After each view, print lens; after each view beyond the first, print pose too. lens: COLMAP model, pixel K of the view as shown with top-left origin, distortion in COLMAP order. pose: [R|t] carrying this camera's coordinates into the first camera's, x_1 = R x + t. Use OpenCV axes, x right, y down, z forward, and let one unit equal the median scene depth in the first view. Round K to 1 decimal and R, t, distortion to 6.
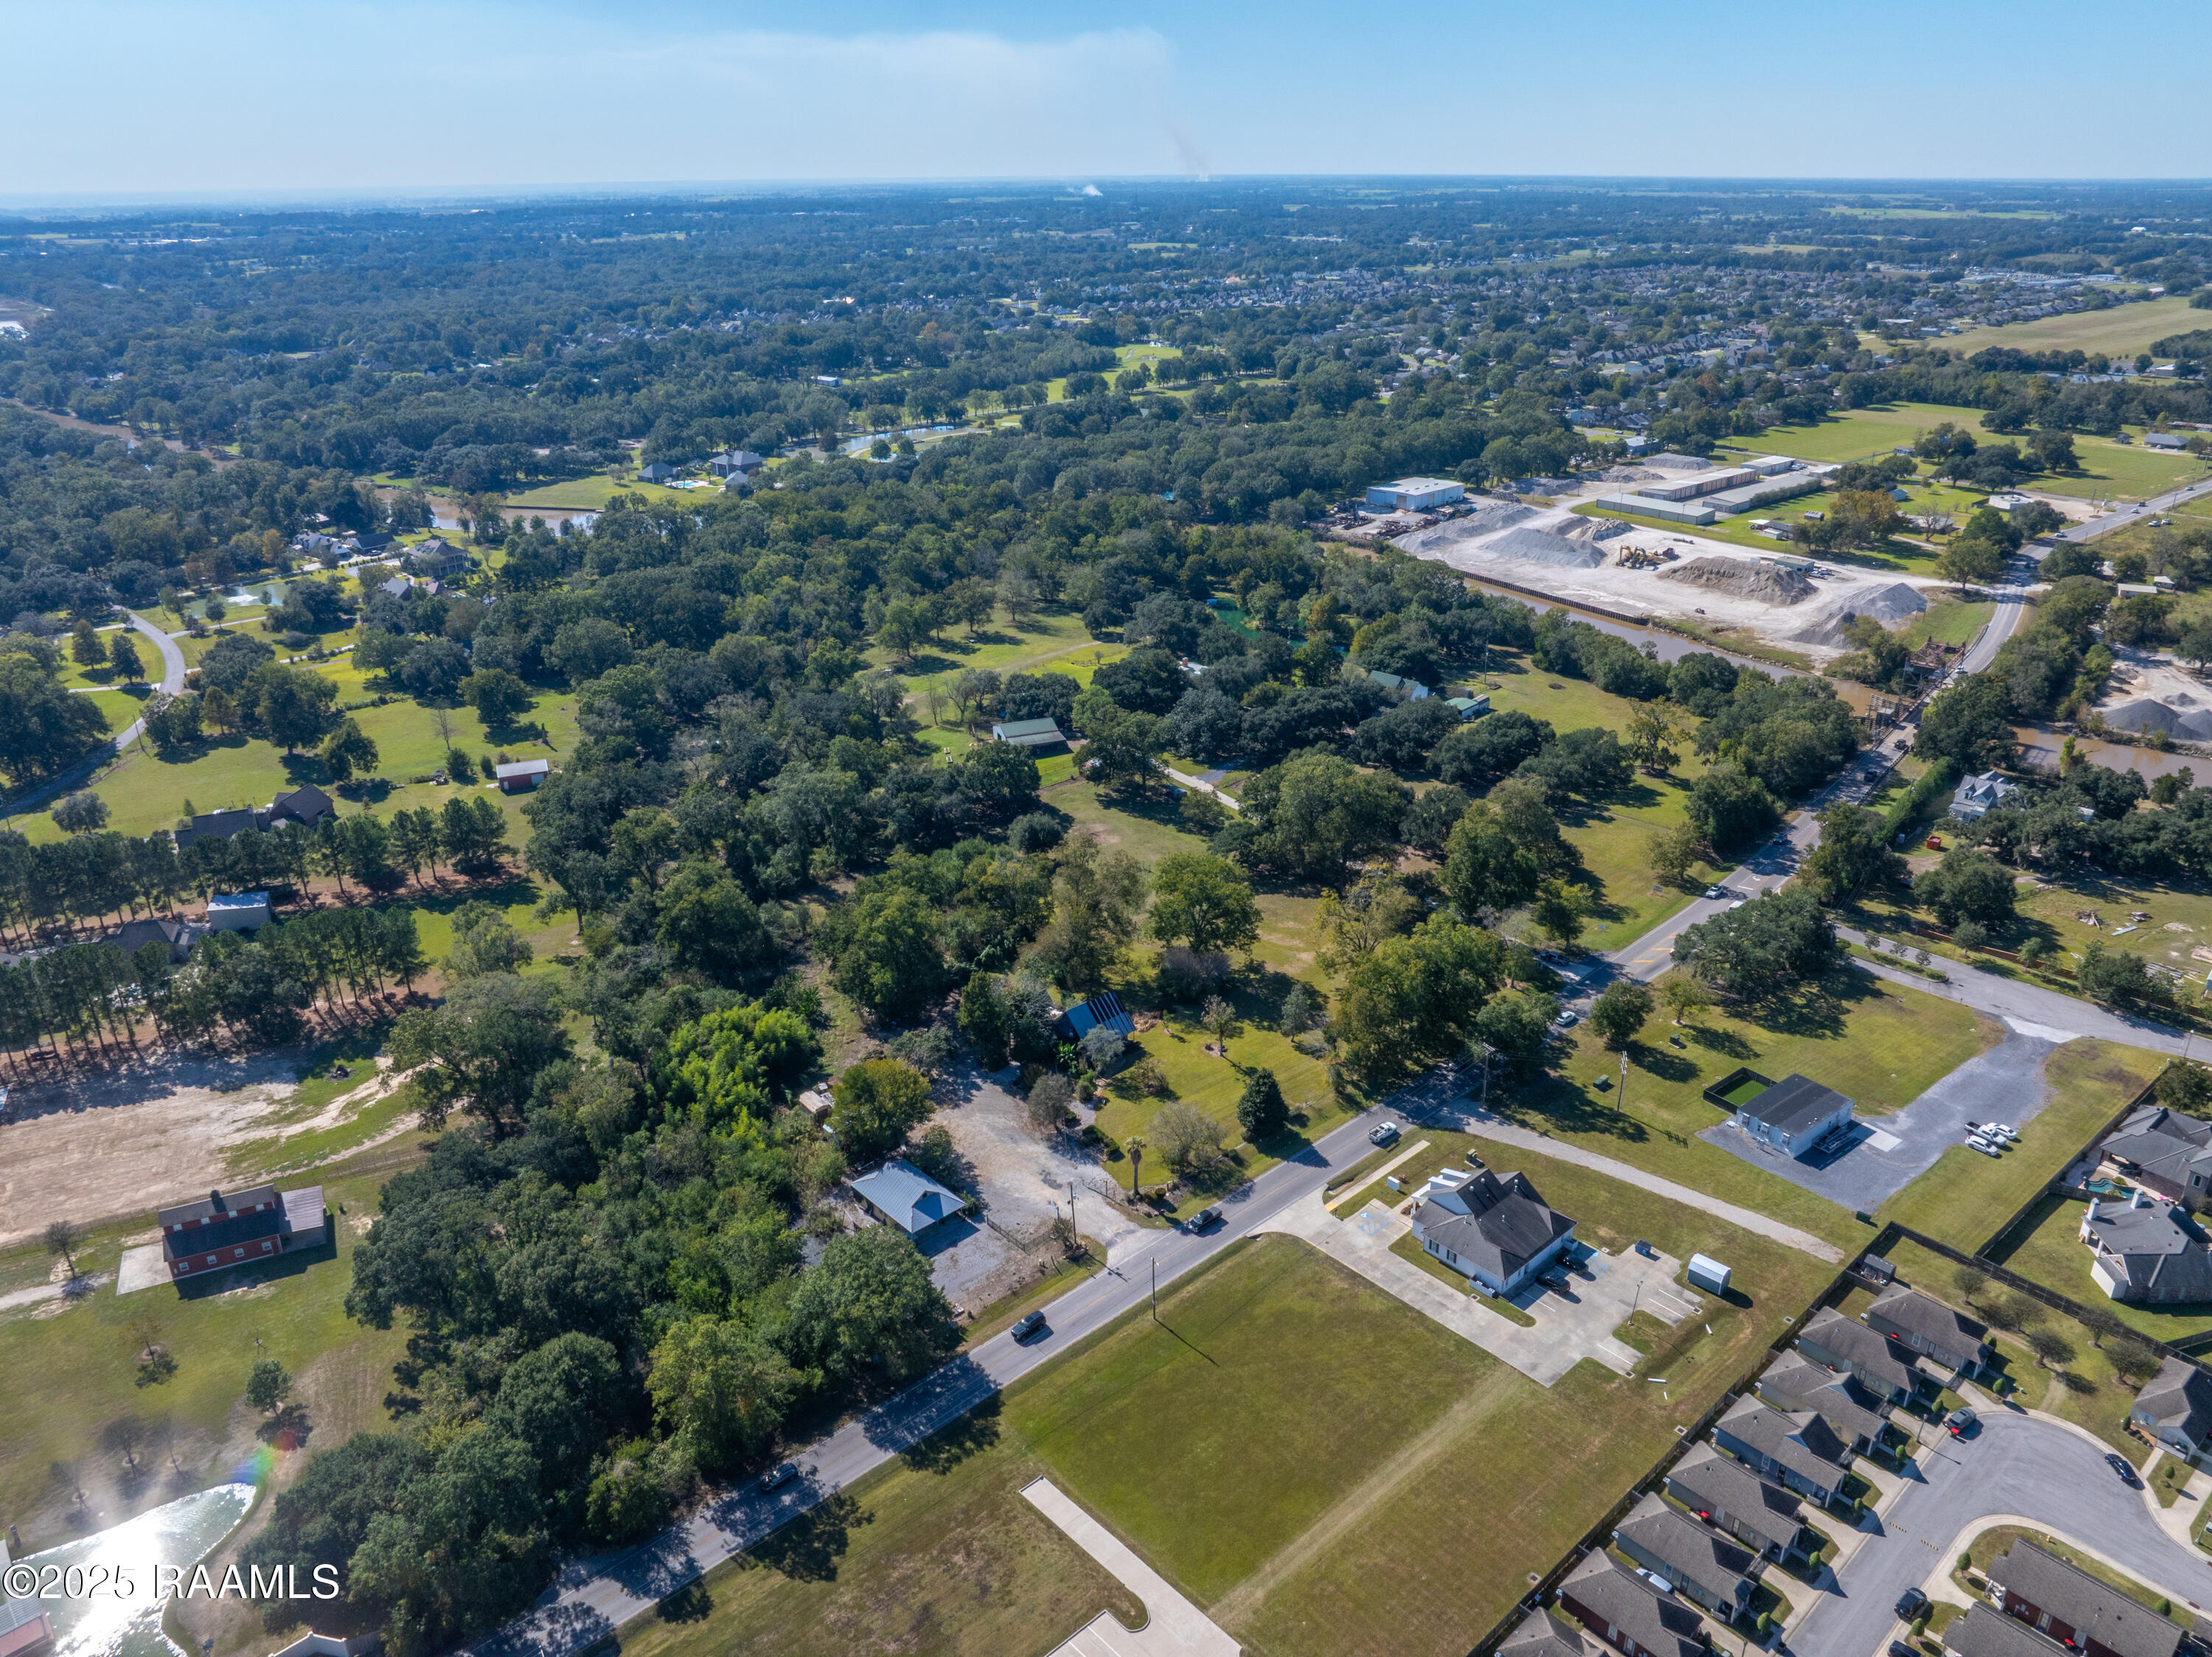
lens RADIAL K [[1548.8, 0, 1106.0], [0, 1548.8, 828.5], [0, 0, 1]] dist [-0.035885, 0.002445]
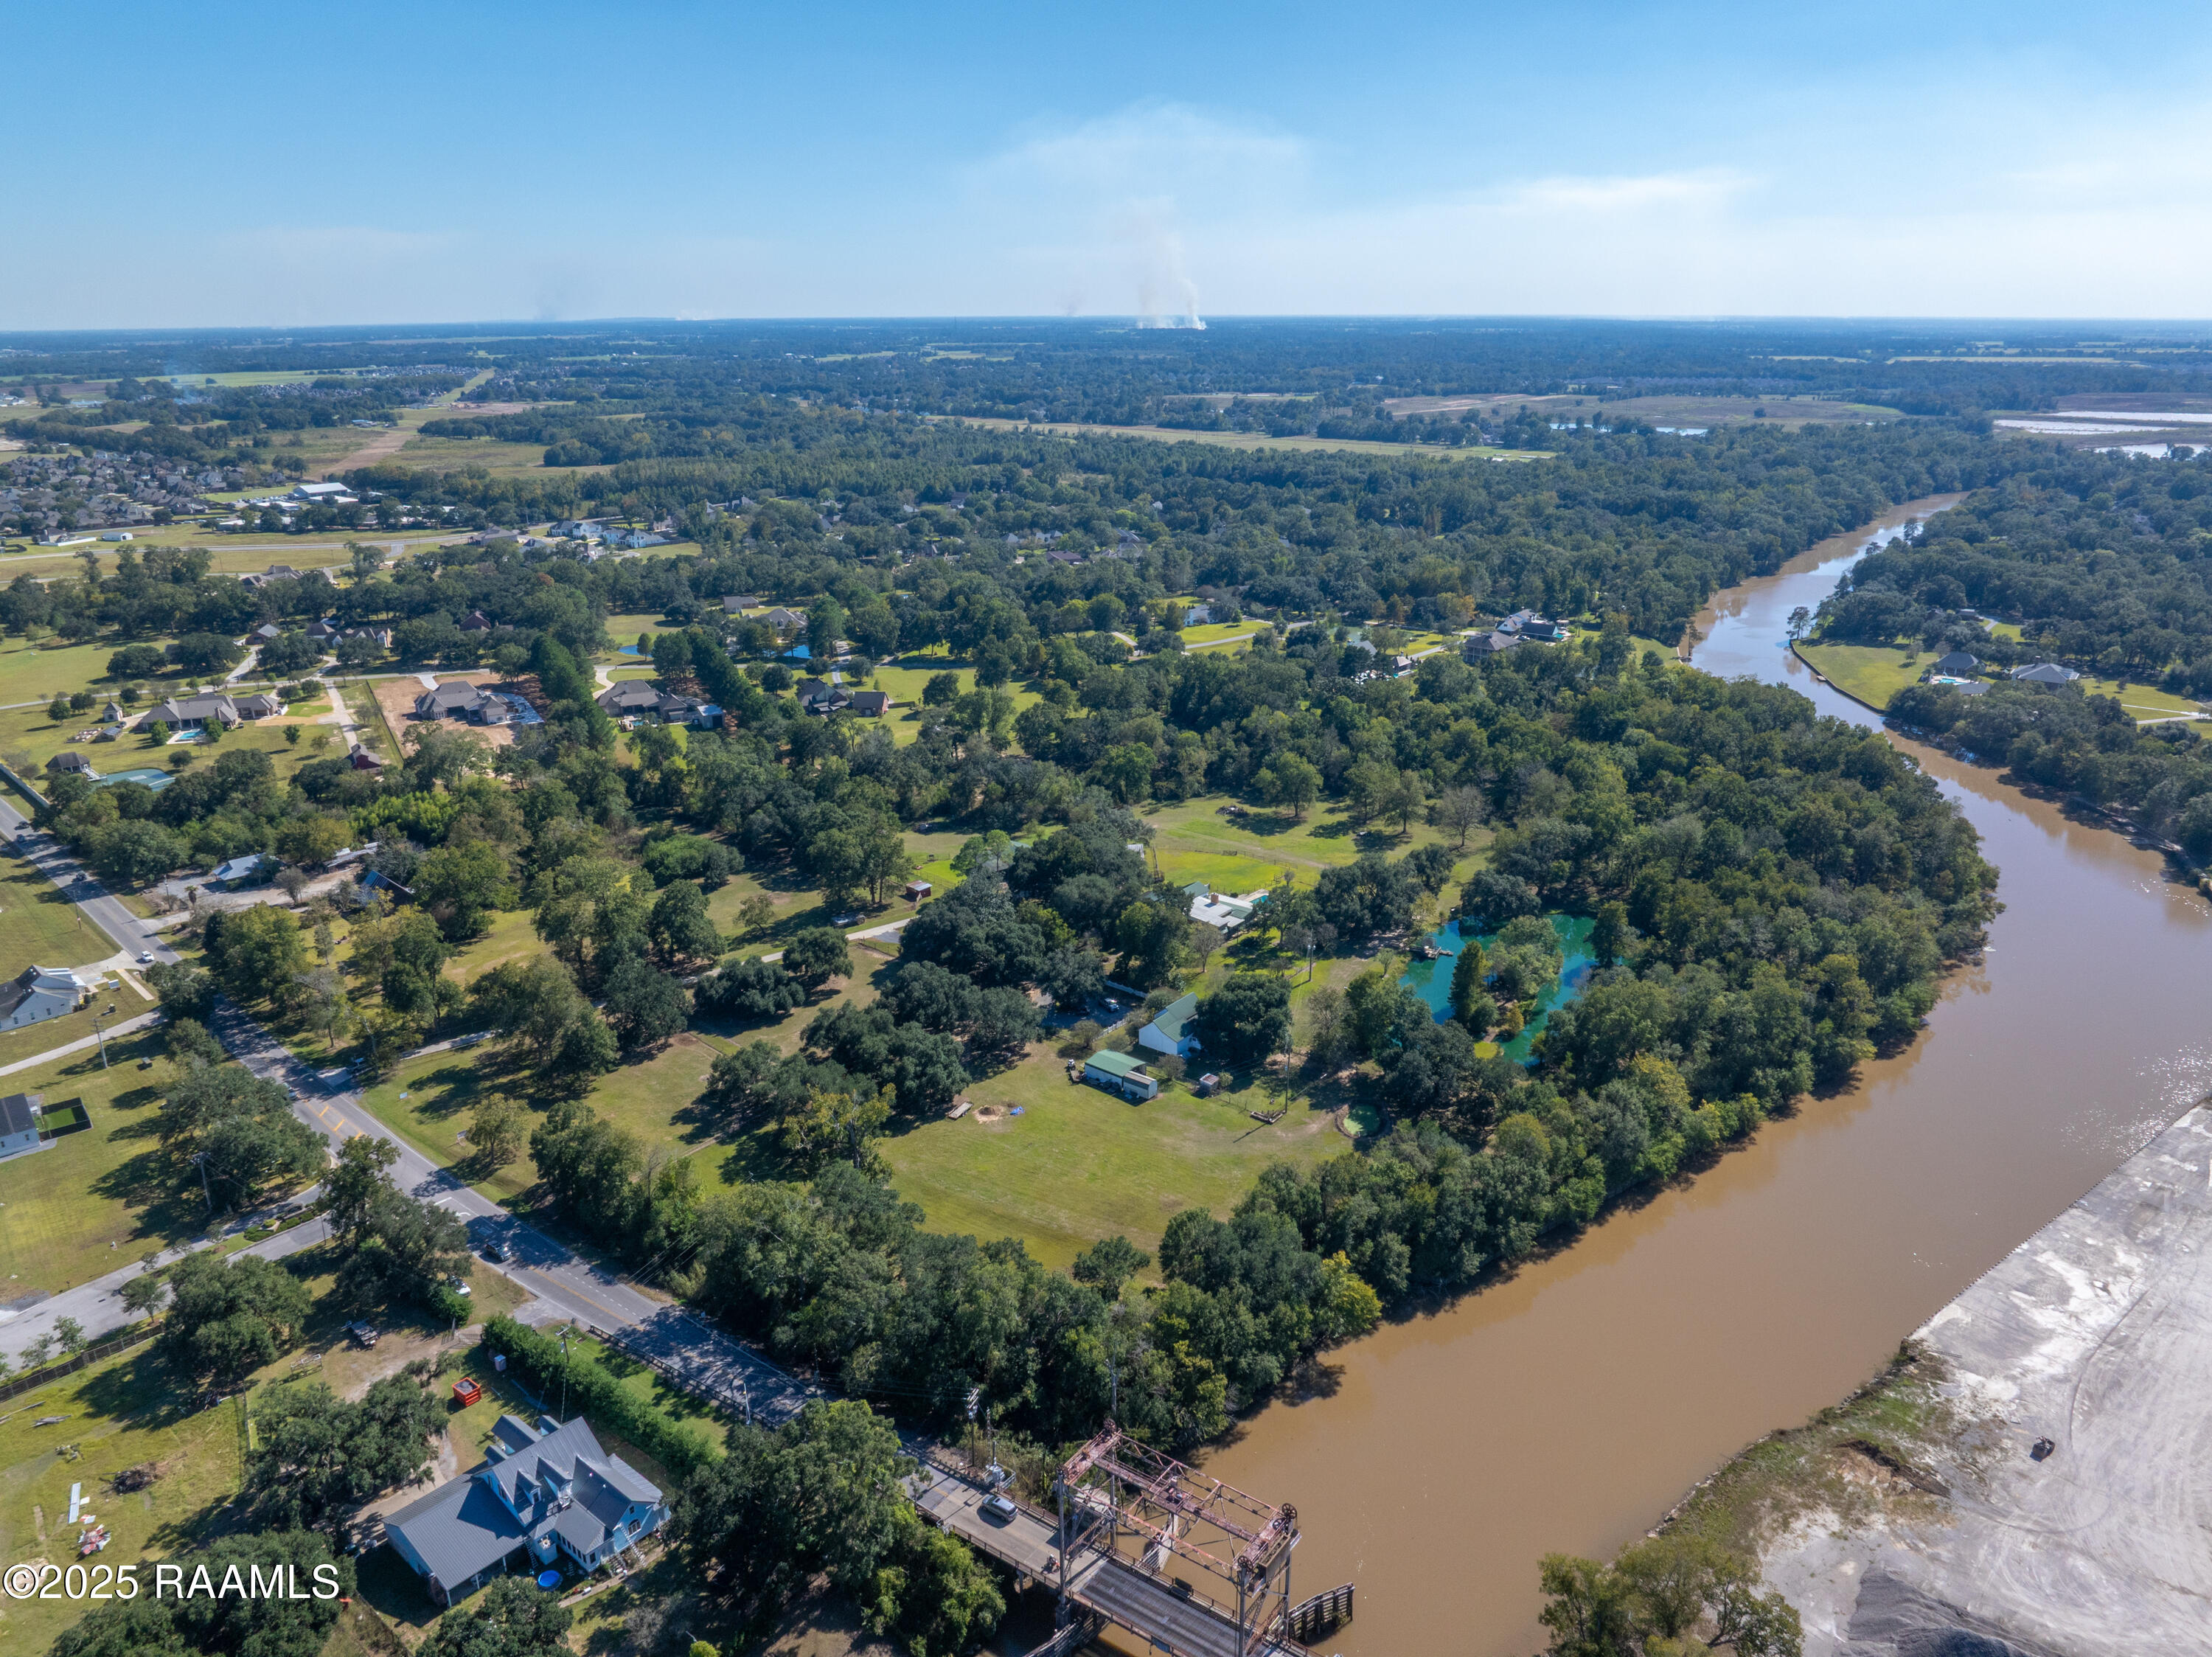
lens RADIAL K [[1548.8, 0, 1106.0], [0, 1548.8, 828.5], [0, 0, 1]] dist [-0.035885, 0.002445]
pose [[0.062513, 0.326651, -0.943075, 1.222242], [-0.389092, 0.878134, 0.278366, -0.524485], [0.919075, 0.349542, 0.181992, 1.208858]]
